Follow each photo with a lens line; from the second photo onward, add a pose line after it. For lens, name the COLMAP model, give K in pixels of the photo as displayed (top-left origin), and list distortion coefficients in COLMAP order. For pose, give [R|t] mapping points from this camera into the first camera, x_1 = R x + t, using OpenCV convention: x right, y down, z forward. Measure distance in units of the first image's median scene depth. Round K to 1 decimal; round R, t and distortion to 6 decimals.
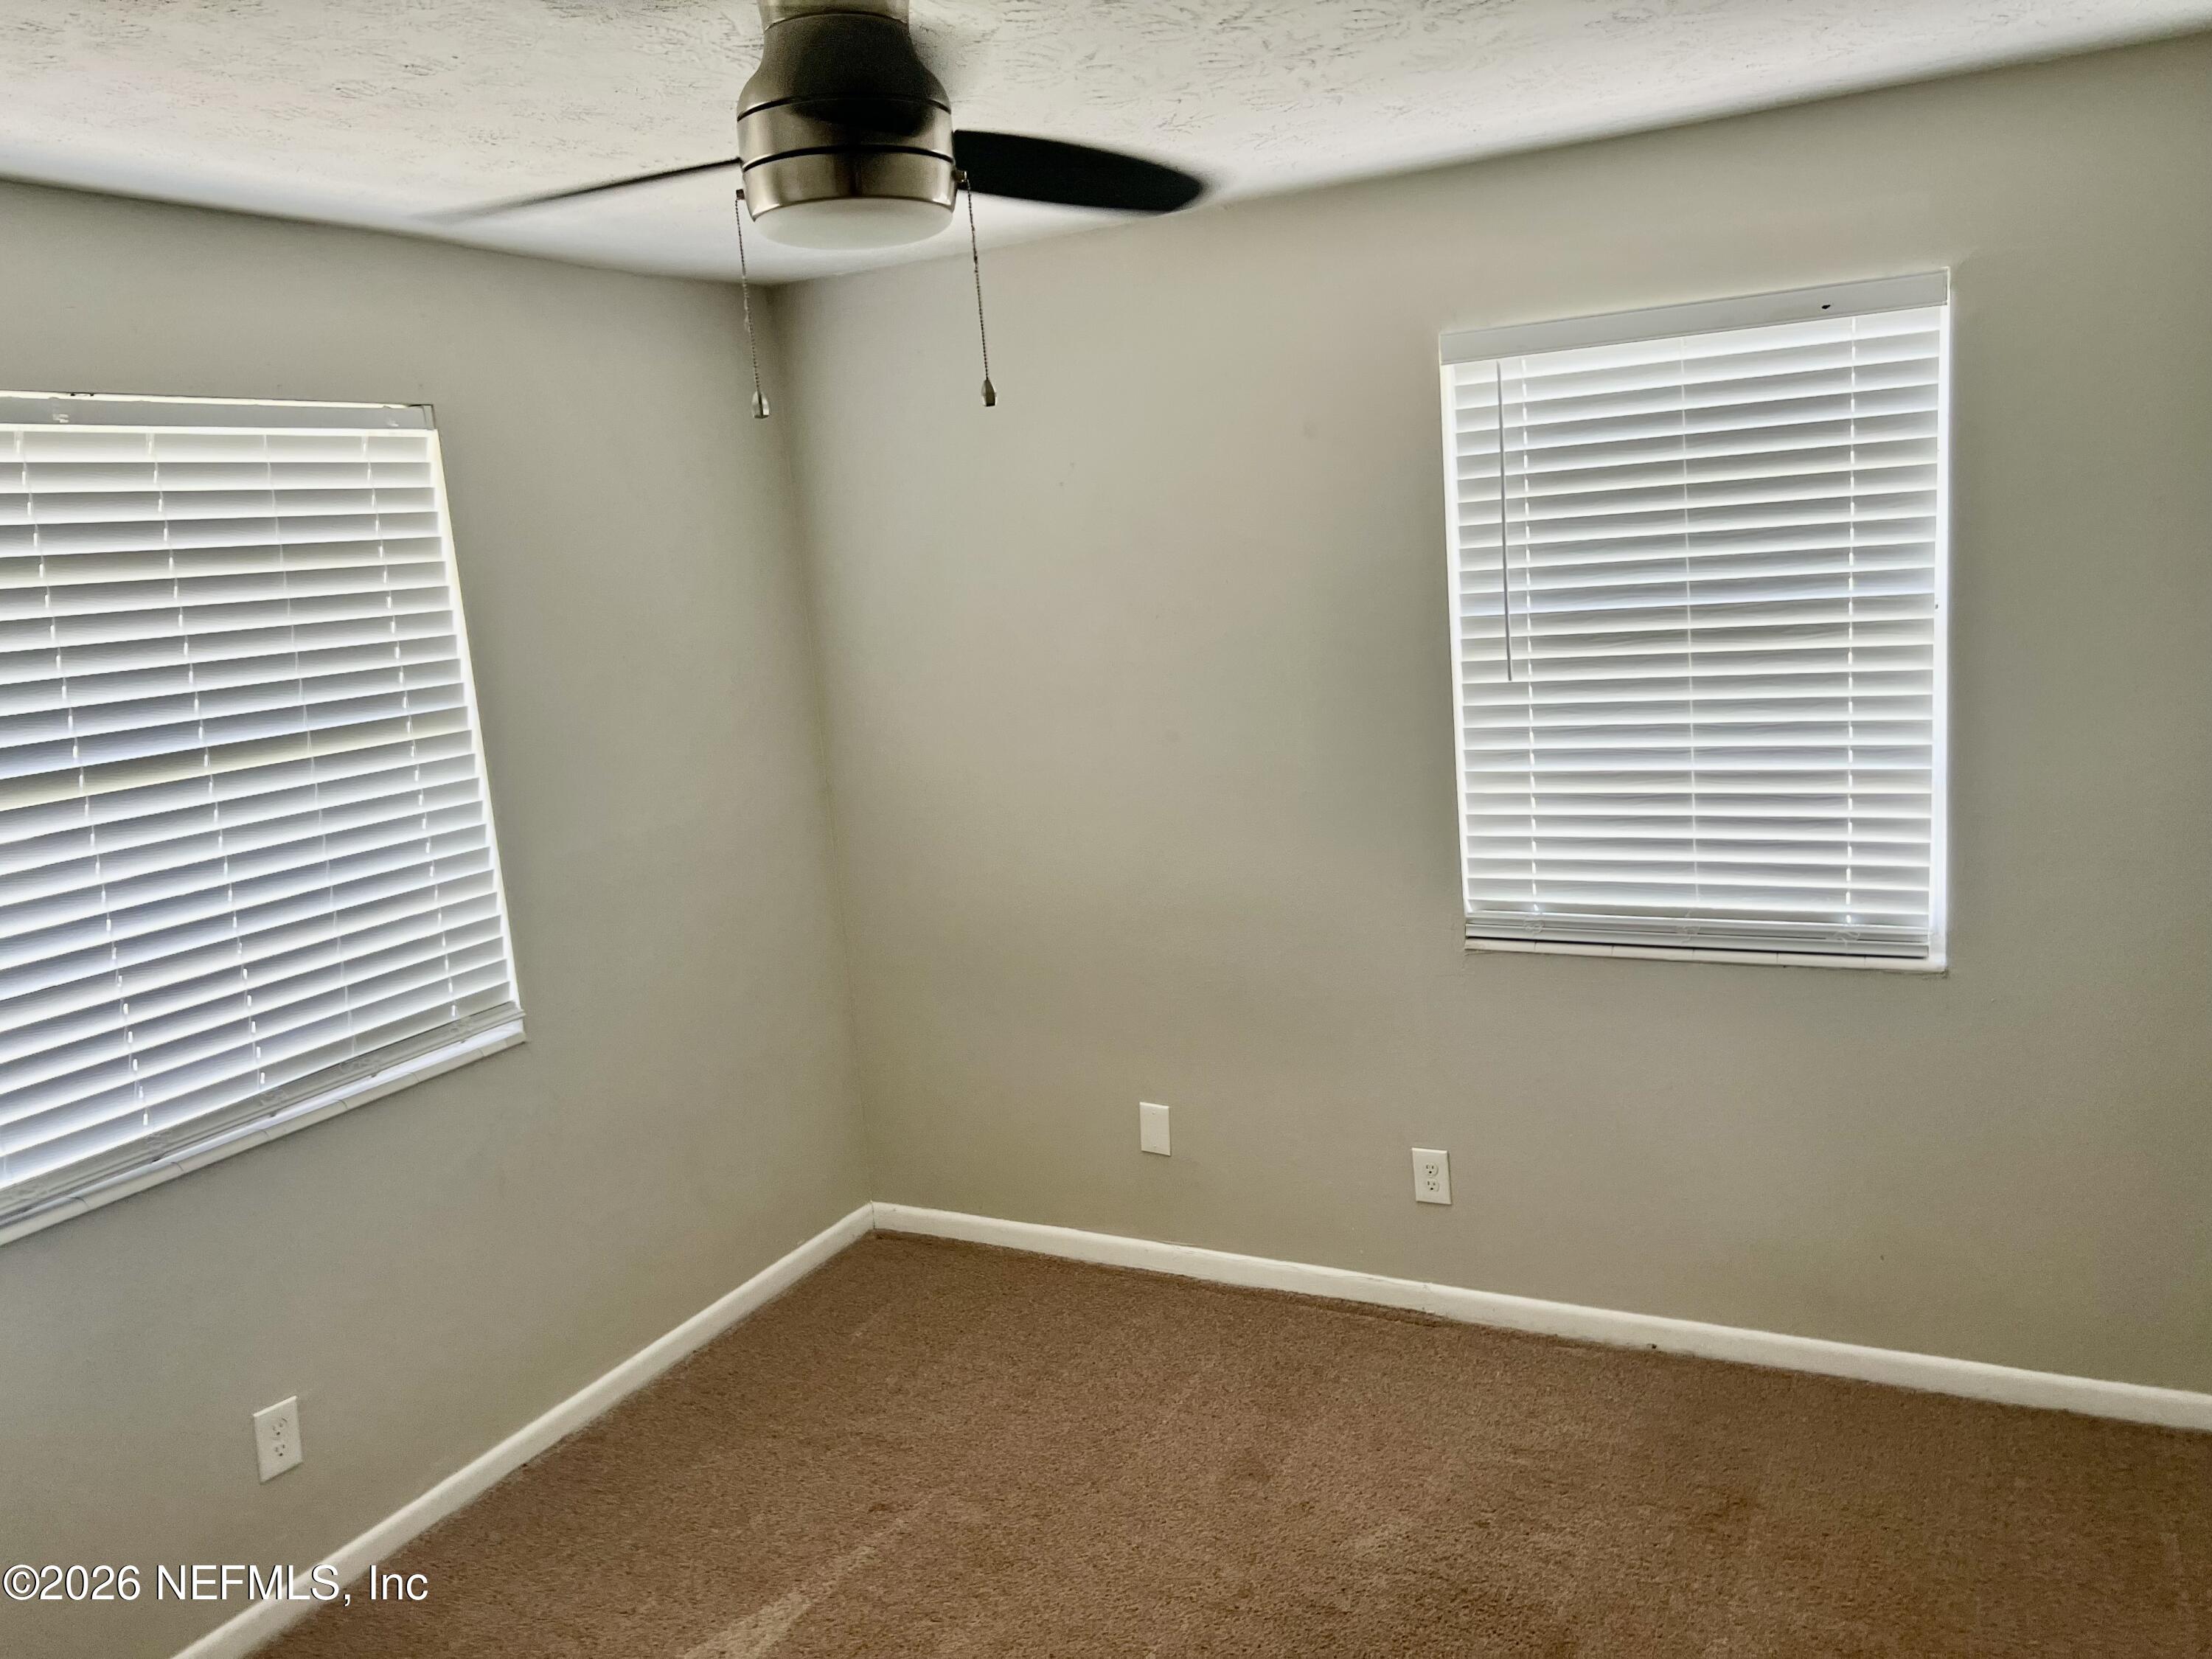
lens RADIAL K [[1646.6, 0, 1130.8], [0, 1646.6, 822.5], [0, 0, 1]] dist [0.061229, -0.062135]
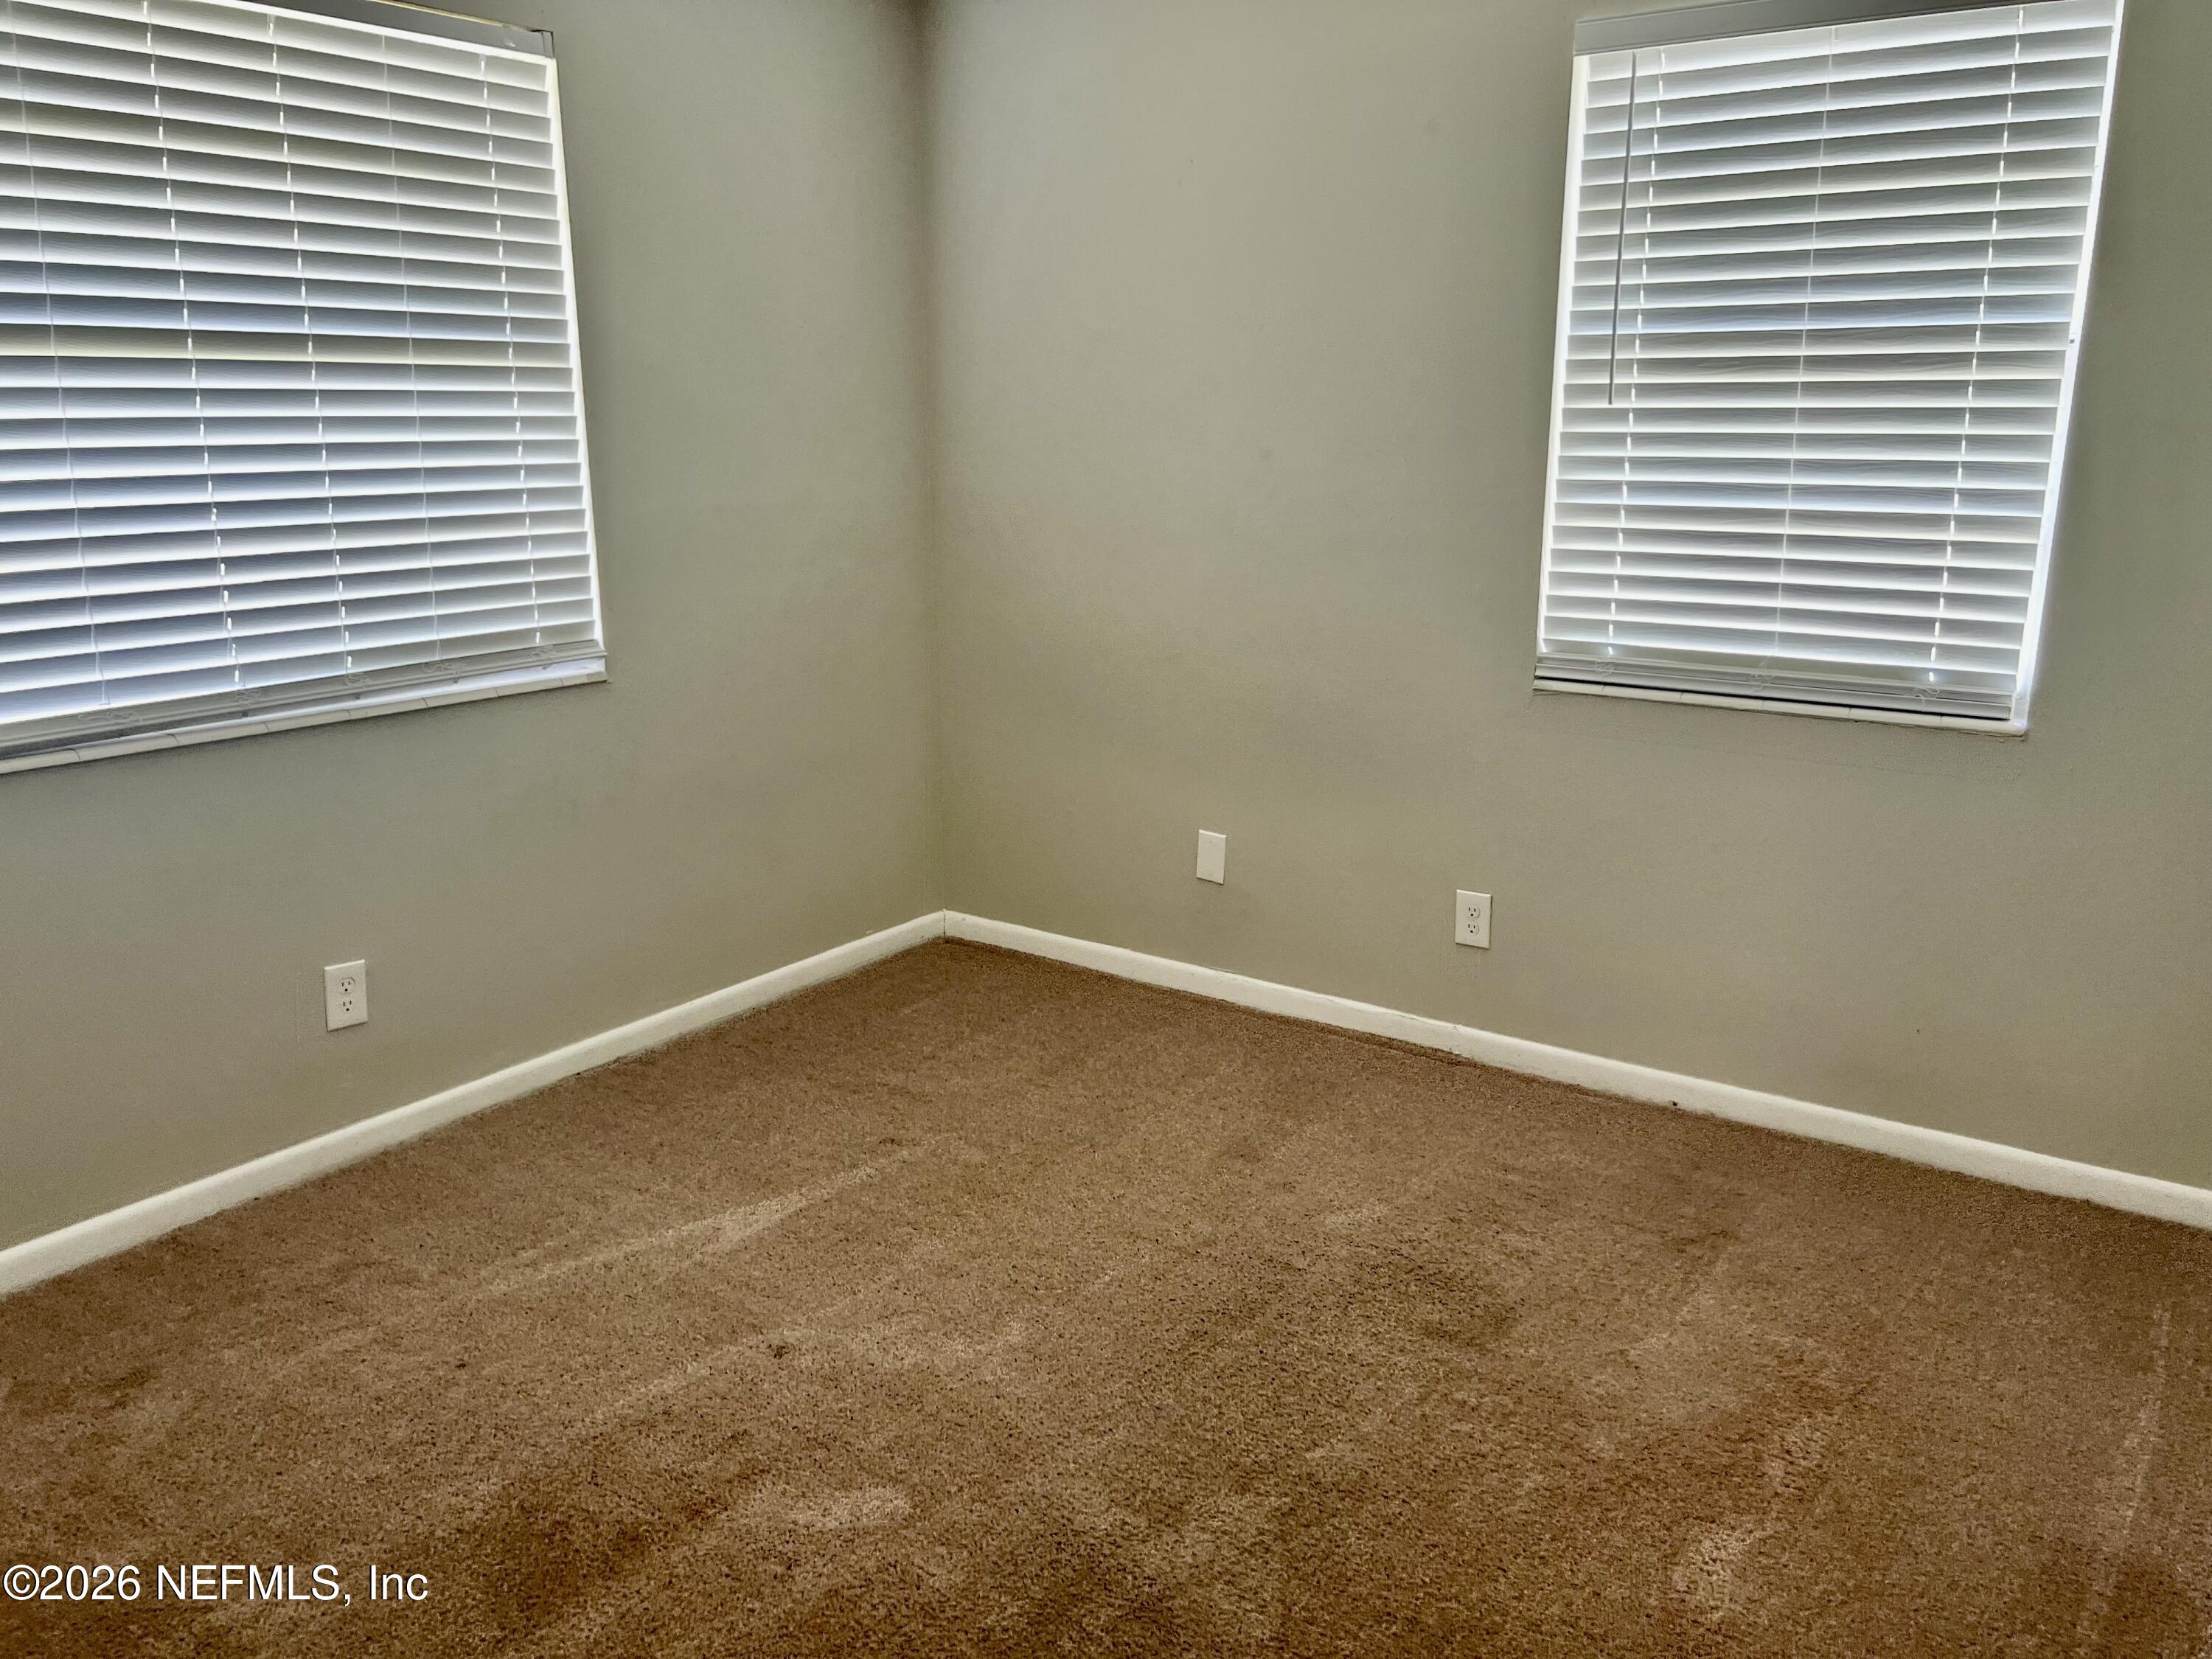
lens RADIAL K [[1646.6, 0, 1130.8], [0, 1646.6, 822.5], [0, 0, 1]] dist [0.061229, -0.062135]
pose [[0.988606, 0.107531, -0.105330, 0.084897], [-0.098124, 0.991027, 0.090755, 0.096546], [0.114144, -0.079385, 0.990287, -0.004478]]
